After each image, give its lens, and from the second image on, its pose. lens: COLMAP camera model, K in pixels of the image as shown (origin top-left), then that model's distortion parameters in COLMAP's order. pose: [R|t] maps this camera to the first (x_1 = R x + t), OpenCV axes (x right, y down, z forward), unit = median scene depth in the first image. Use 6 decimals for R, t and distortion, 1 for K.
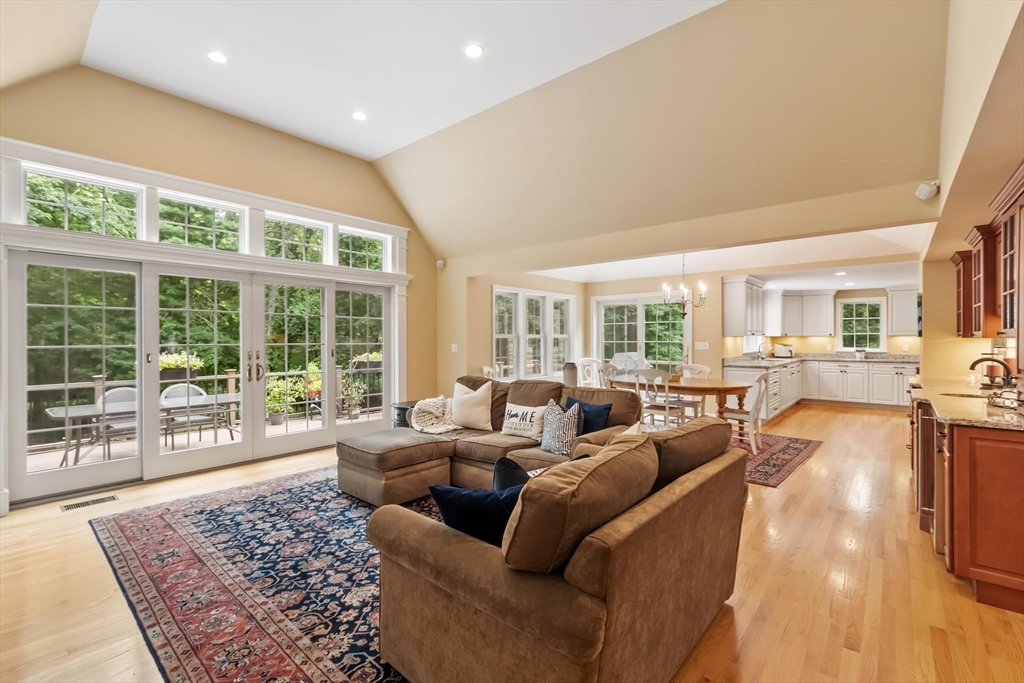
lens RADIAL K [[443.6, 0, 512.2], [0, 443.6, 337.9], [0, 0, 1]] dist [0.000301, -0.000030]
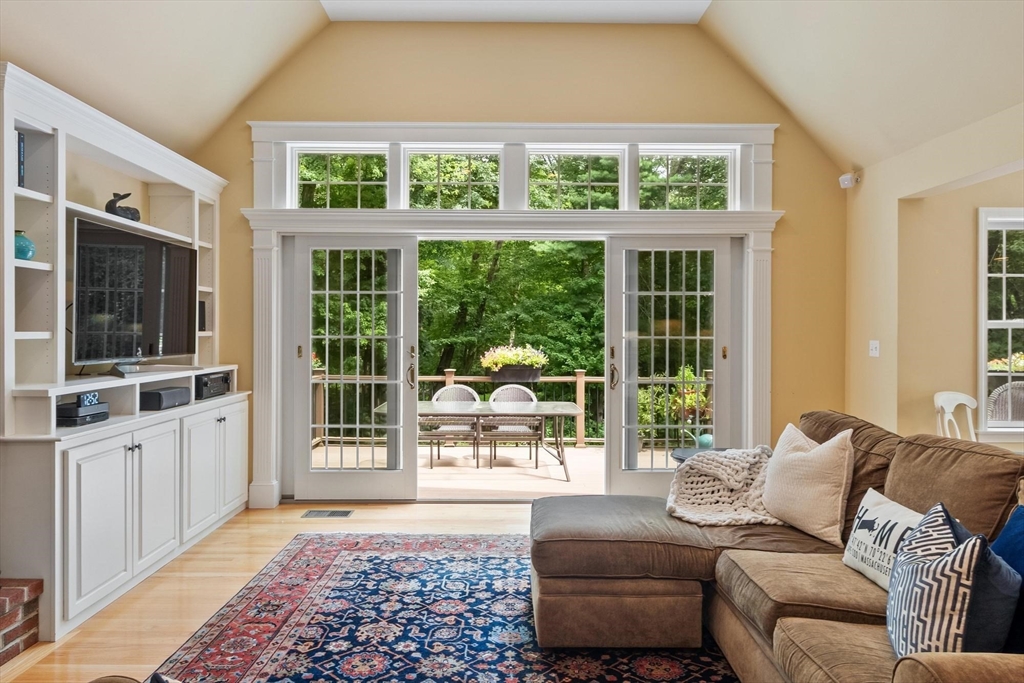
lens RADIAL K [[647.5, 0, 507.8], [0, 647.5, 328.4], [0, 0, 1]] dist [0.004009, 0.001226]
pose [[0.656498, 0.002702, -0.754323, 0.258145], [-0.003092, 0.999995, 0.000891, 0.001015], [0.754321, 0.001748, 0.656503, 0.427968]]
